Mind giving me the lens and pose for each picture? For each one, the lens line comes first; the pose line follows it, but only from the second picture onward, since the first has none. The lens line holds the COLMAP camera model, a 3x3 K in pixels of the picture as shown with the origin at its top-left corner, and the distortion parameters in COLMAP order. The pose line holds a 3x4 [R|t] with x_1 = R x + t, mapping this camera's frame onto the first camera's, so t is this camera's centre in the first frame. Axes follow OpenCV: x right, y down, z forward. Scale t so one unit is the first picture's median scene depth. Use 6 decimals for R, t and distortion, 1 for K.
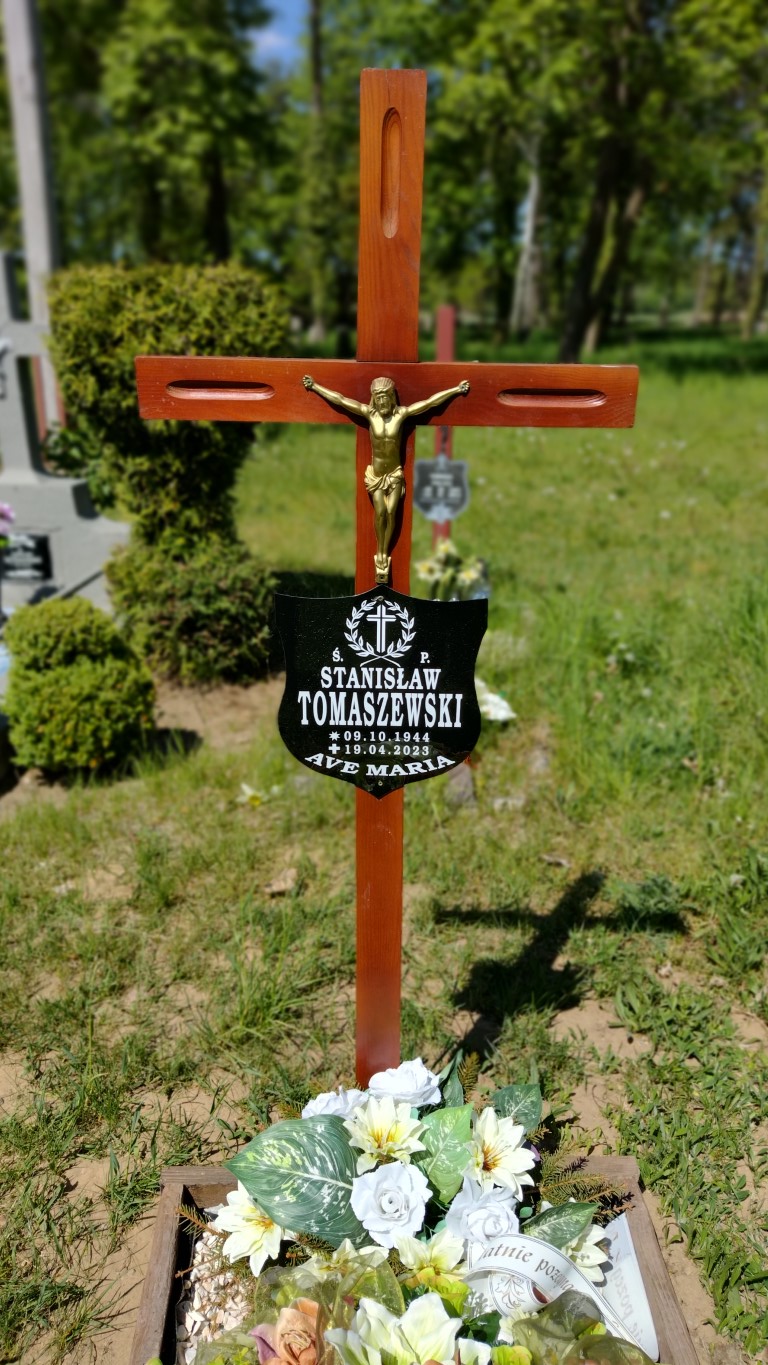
lens RADIAL K [[971.2, 0, 384.0], [0, 971.2, 682.5], [0, 0, 1]] dist [0.112567, -0.140220]
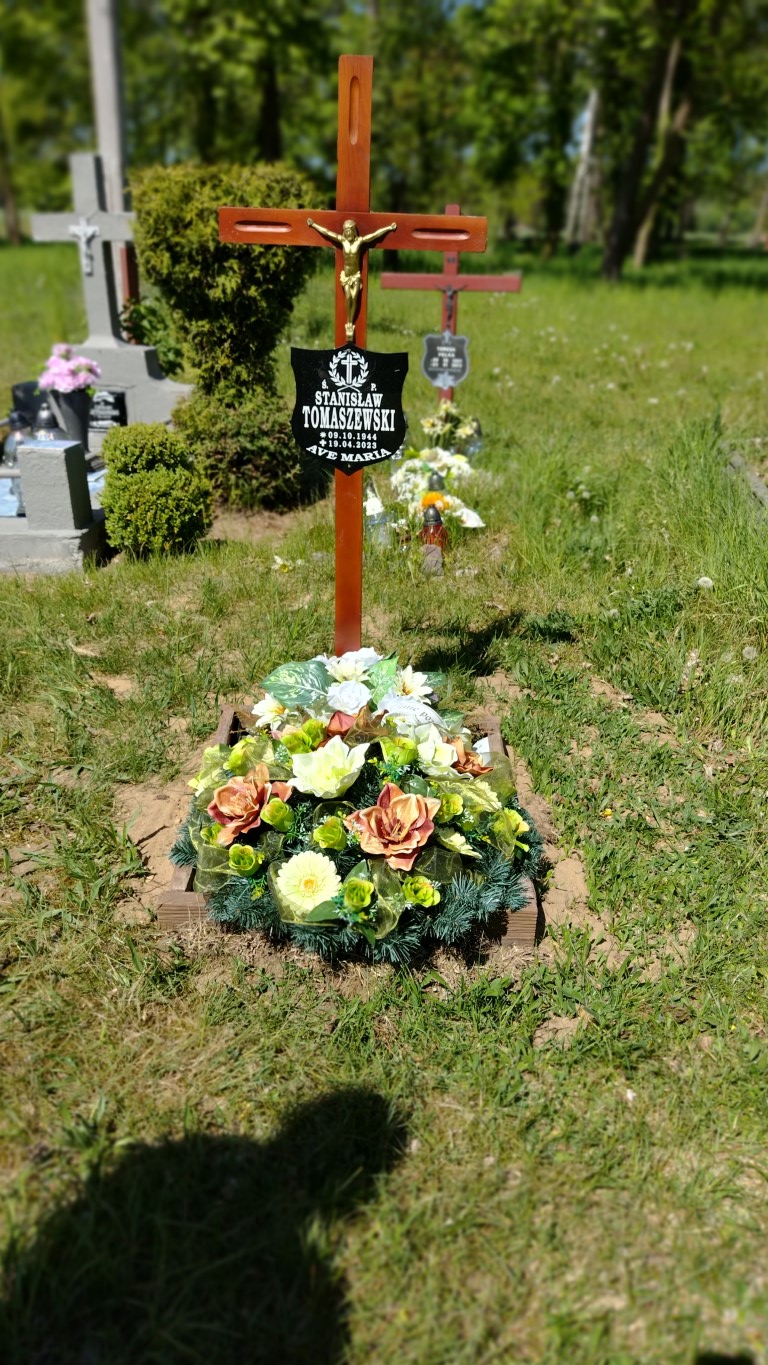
lens RADIAL K [[996.0, 0, 395.0], [0, 996.0, 681.8], [0, 0, 1]] dist [0.093454, -0.121863]
pose [[0.998912, 0.033432, -0.032523, 0.061782], [-0.031306, 0.997470, 0.063828, 0.153340], [0.034574, -0.062741, 0.997431, -0.337859]]
